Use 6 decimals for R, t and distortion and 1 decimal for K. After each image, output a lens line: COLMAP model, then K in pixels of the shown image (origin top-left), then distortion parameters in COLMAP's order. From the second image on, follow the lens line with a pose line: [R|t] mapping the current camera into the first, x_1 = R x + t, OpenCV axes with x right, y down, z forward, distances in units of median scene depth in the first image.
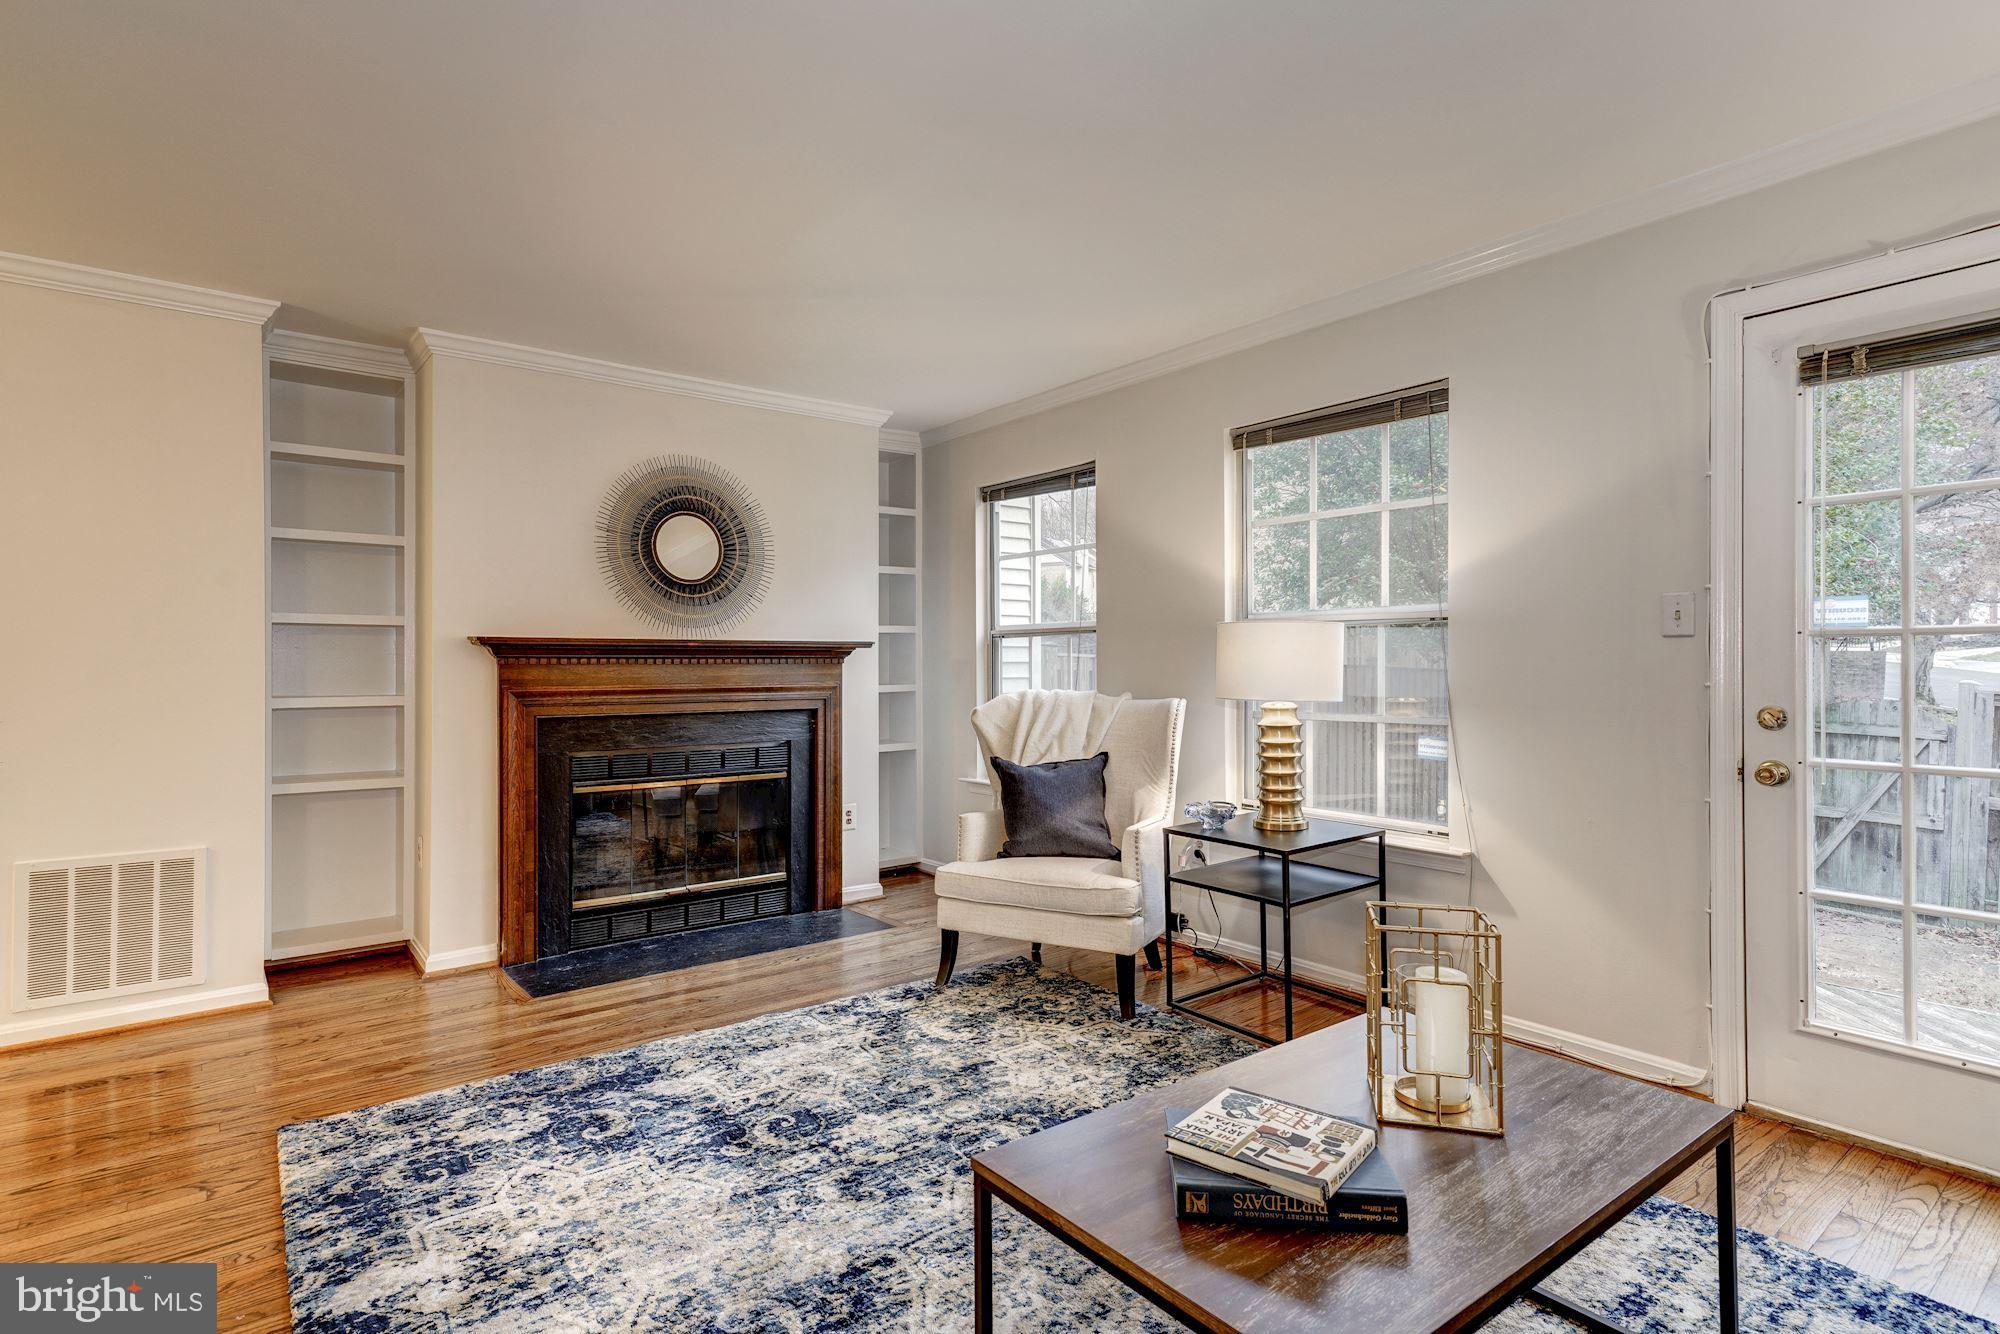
lens RADIAL K [[1013.8, 0, 995.9], [0, 1013.8, 663.6], [0, 0, 1]] dist [0.005335, 0.002966]
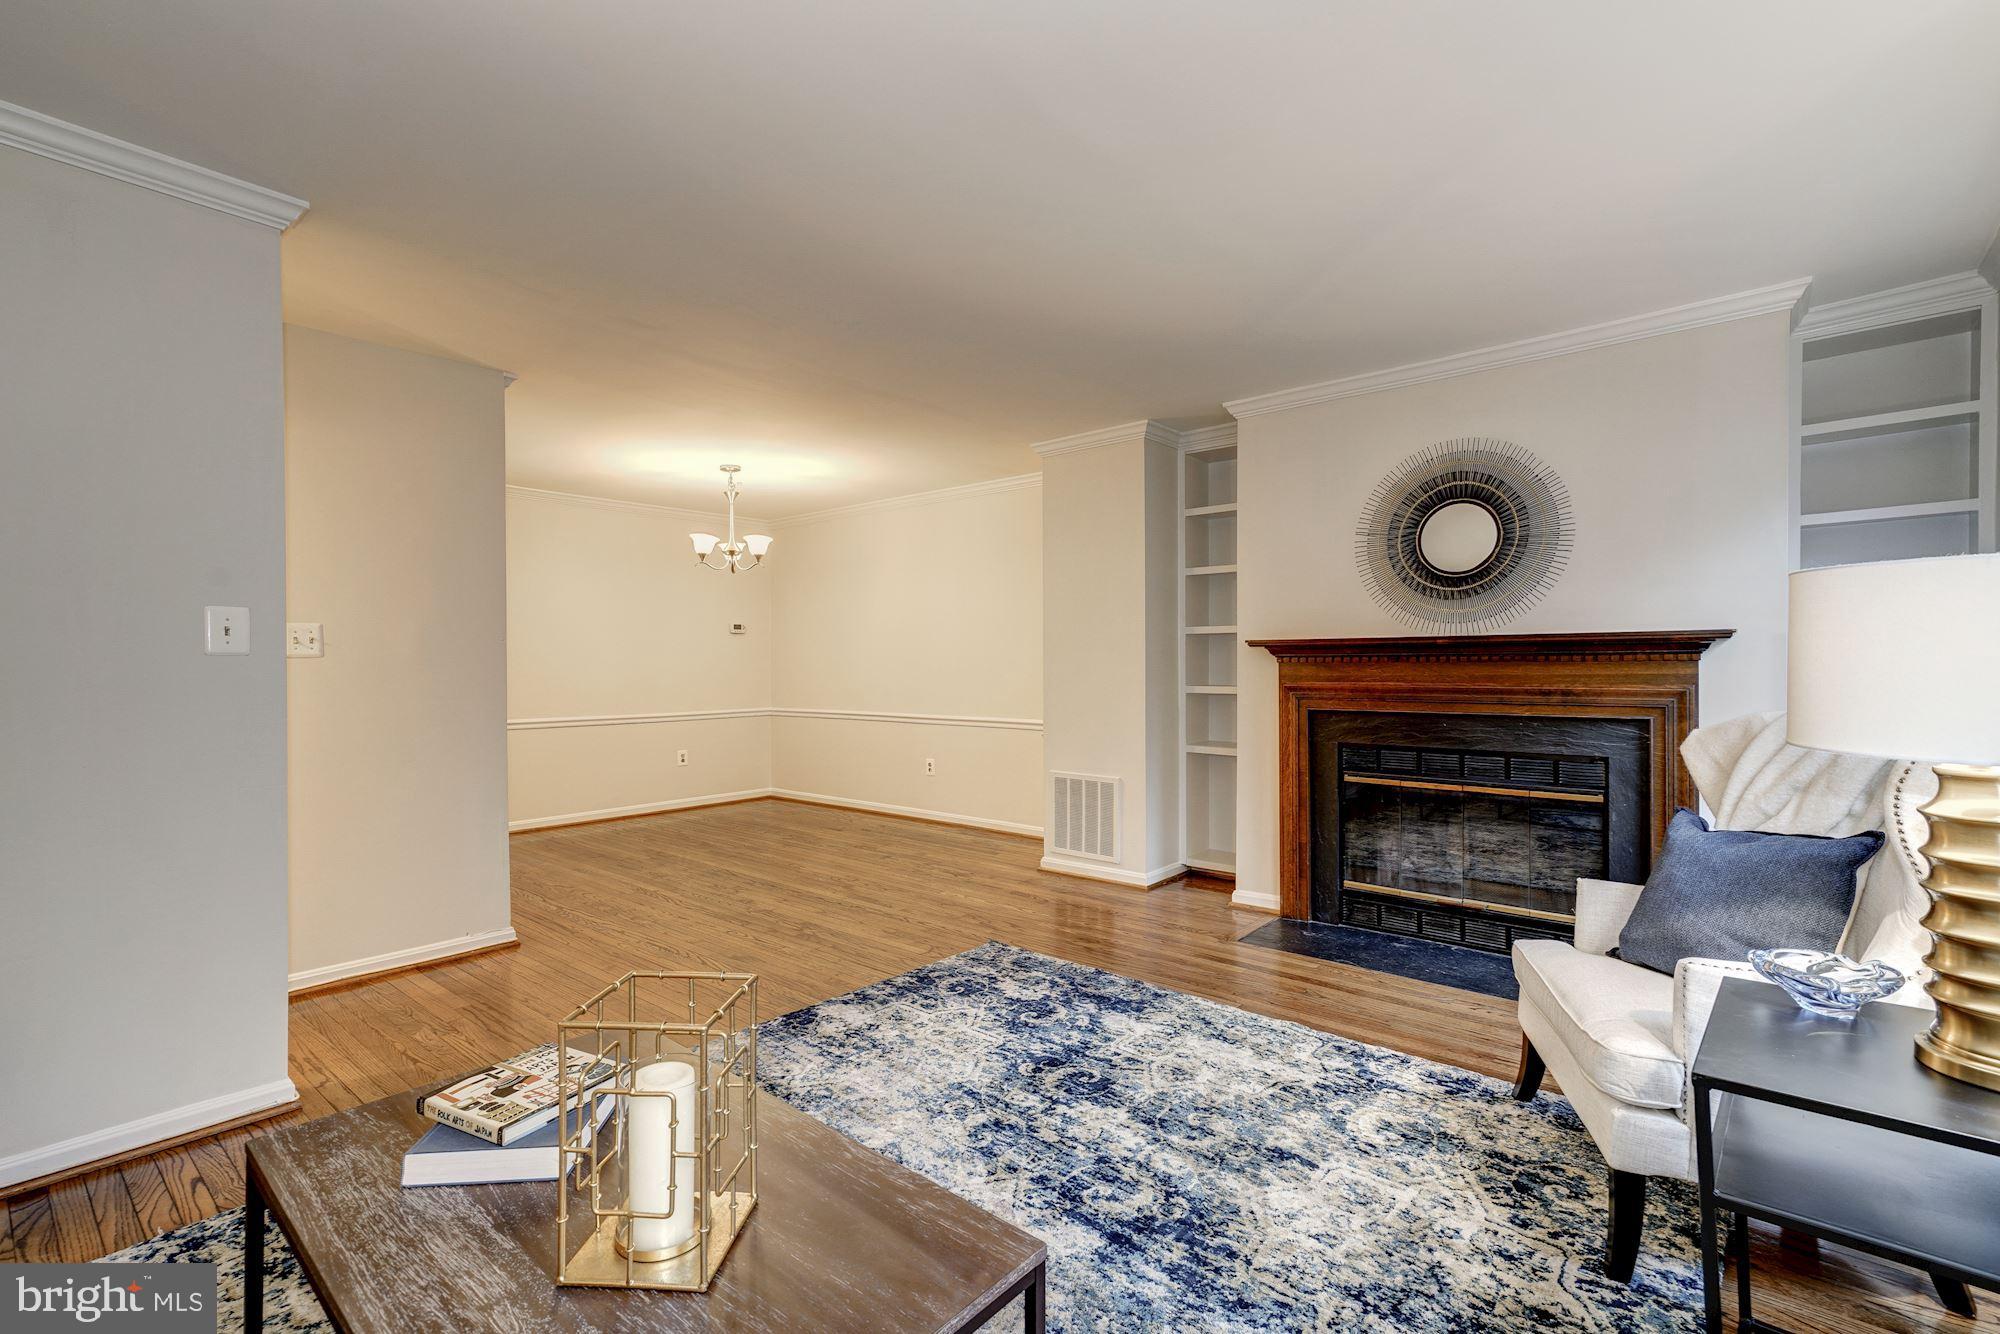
lens RADIAL K [[900.9, 0, 995.9], [0, 900.9, 663.7], [0, 0, 1]] dist [0.010177, 0.003313]
pose [[0.187171, 0.002962, -0.982323, 0.632943], [0.005687, 0.999975, 0.004099, -0.005562], [0.982311, -0.006354, 0.187149, 0.613201]]
